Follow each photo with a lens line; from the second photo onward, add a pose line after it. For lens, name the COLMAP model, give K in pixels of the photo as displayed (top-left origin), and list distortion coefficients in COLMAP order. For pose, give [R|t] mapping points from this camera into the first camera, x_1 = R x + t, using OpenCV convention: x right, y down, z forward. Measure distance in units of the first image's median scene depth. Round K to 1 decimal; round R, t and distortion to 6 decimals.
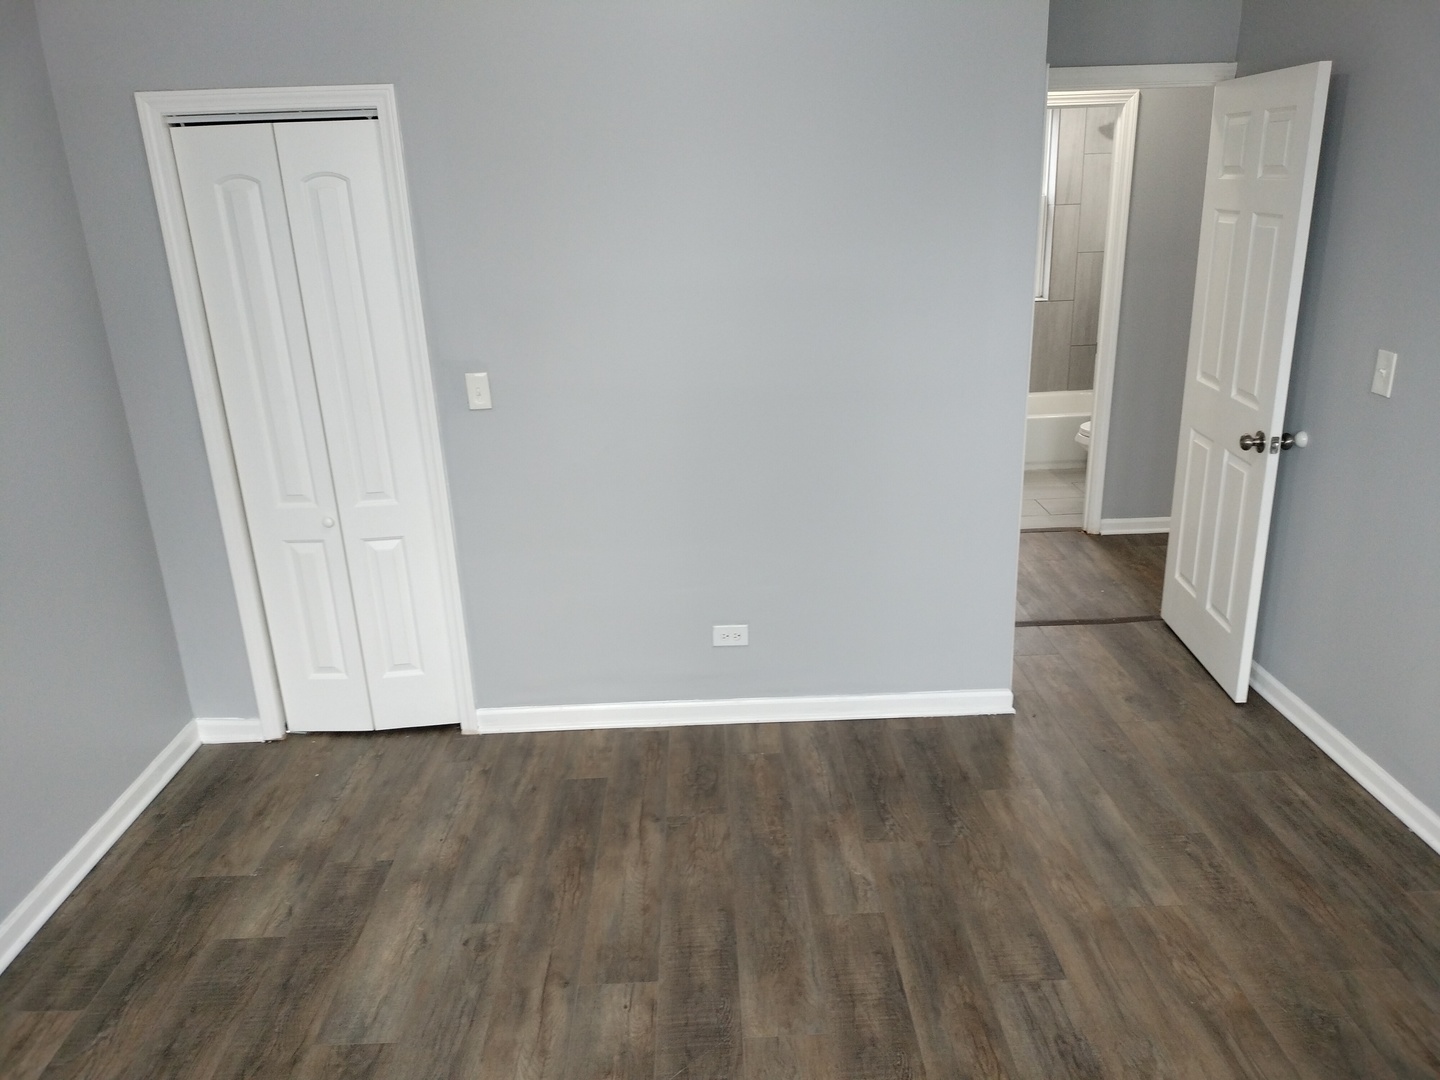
lens RADIAL K [[1061.6, 0, 721.1], [0, 1061.6, 545.3], [0, 0, 1]] dist [0.049055, -0.077044]
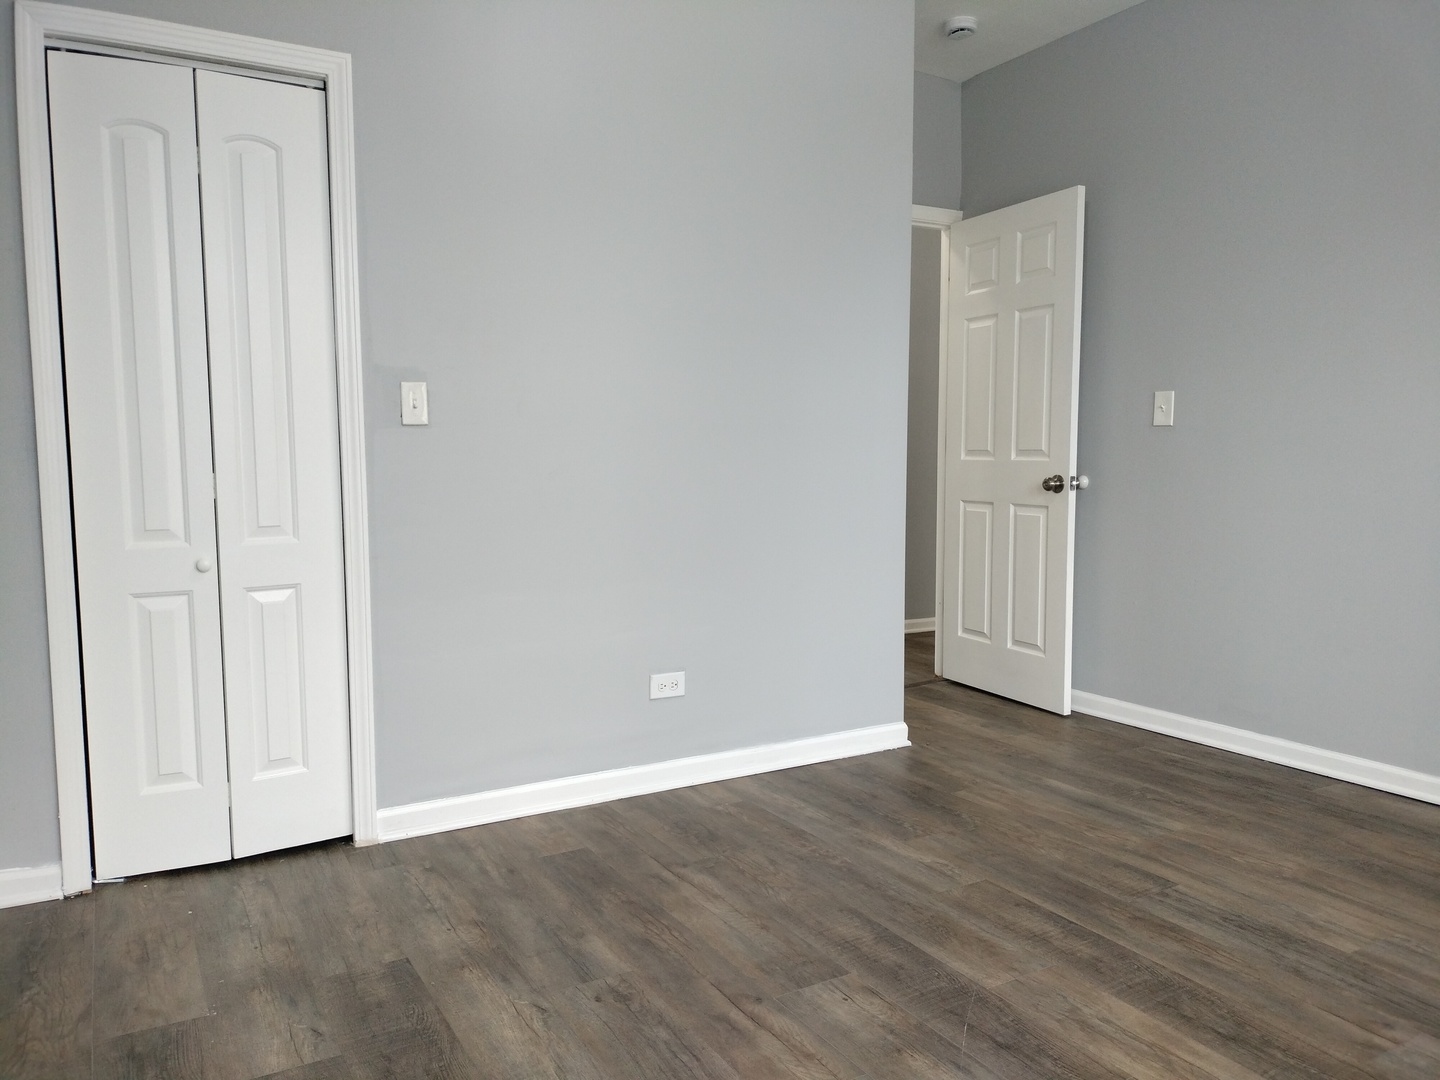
lens RADIAL K [[1061.6, 0, 721.1], [0, 1061.6, 545.3], [0, 0, 1]] dist [0.049055, -0.077044]
pose [[0.875699, -0.011940, 0.482710, -0.464542], [0.132816, 0.967089, -0.217024, 0.204088], [-0.464232, 0.254160, 0.848464, 0.189133]]
